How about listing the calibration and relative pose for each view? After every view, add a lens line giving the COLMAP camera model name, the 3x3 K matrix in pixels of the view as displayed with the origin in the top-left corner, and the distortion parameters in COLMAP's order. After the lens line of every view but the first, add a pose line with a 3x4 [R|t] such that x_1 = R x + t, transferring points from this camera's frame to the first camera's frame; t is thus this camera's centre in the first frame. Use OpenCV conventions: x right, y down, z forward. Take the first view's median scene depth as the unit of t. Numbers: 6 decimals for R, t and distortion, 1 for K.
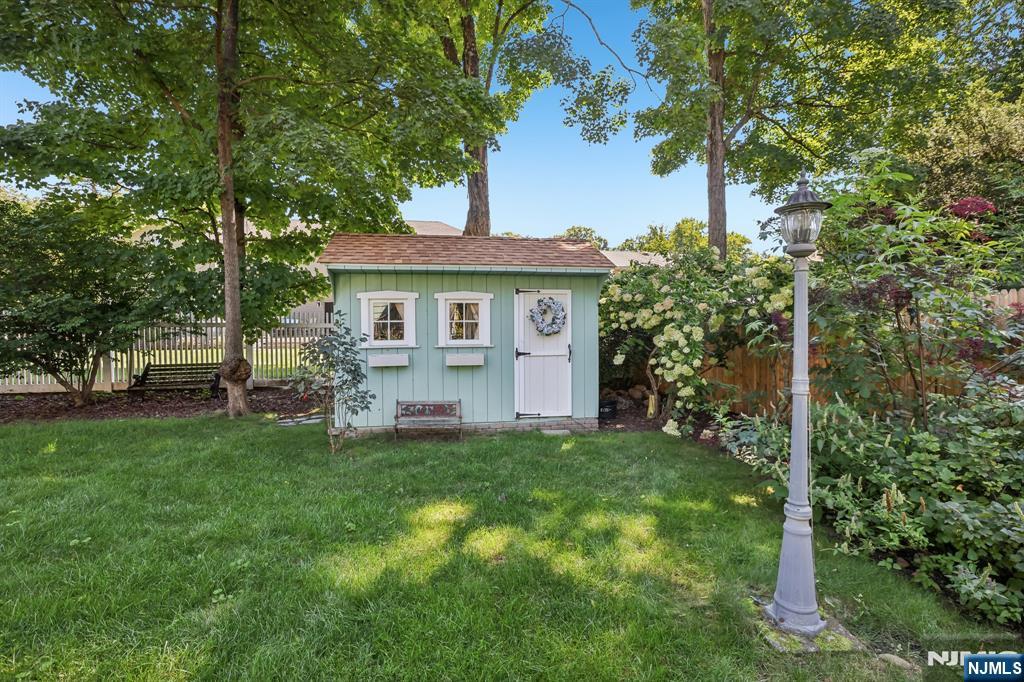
lens RADIAL K [[468.2, 0, 515.5], [0, 468.2, 335.0], [0, 0, 1]] dist [-0.037372, 0.021572]
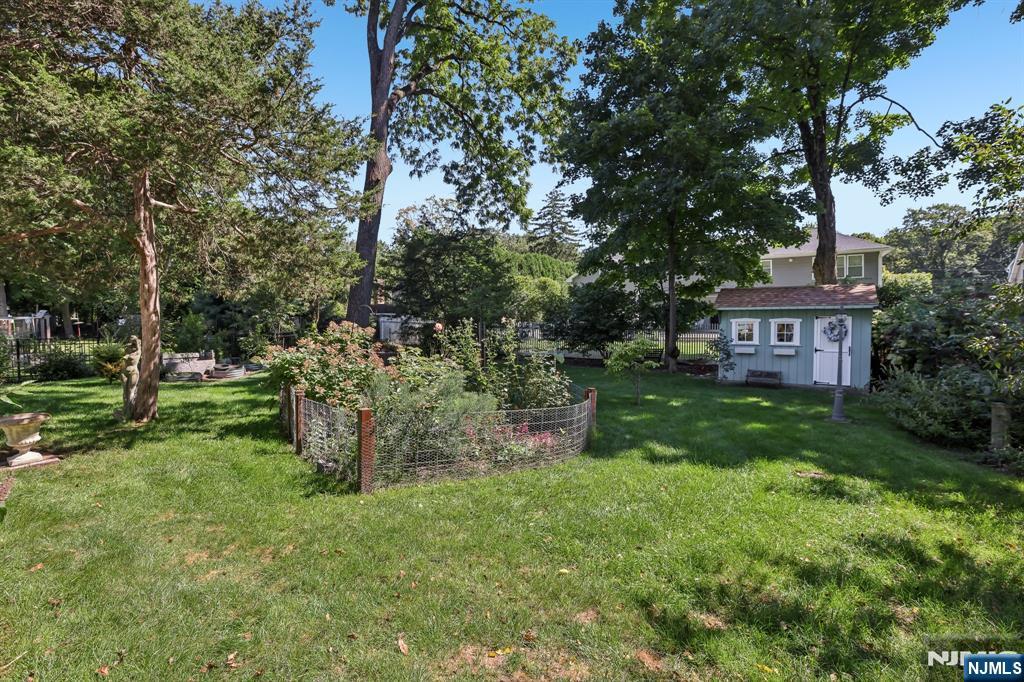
lens RADIAL K [[462.5, 0, 512.0], [0, 462.5, 341.0], [0, 0, 1]] dist [-0.023945, 0.000366]
pose [[0.704295, 0.033750, -0.709105, 0.460580], [-0.020826, 0.999422, 0.026884, -0.023017], [0.709602, -0.004166, 0.704590, -1.220467]]
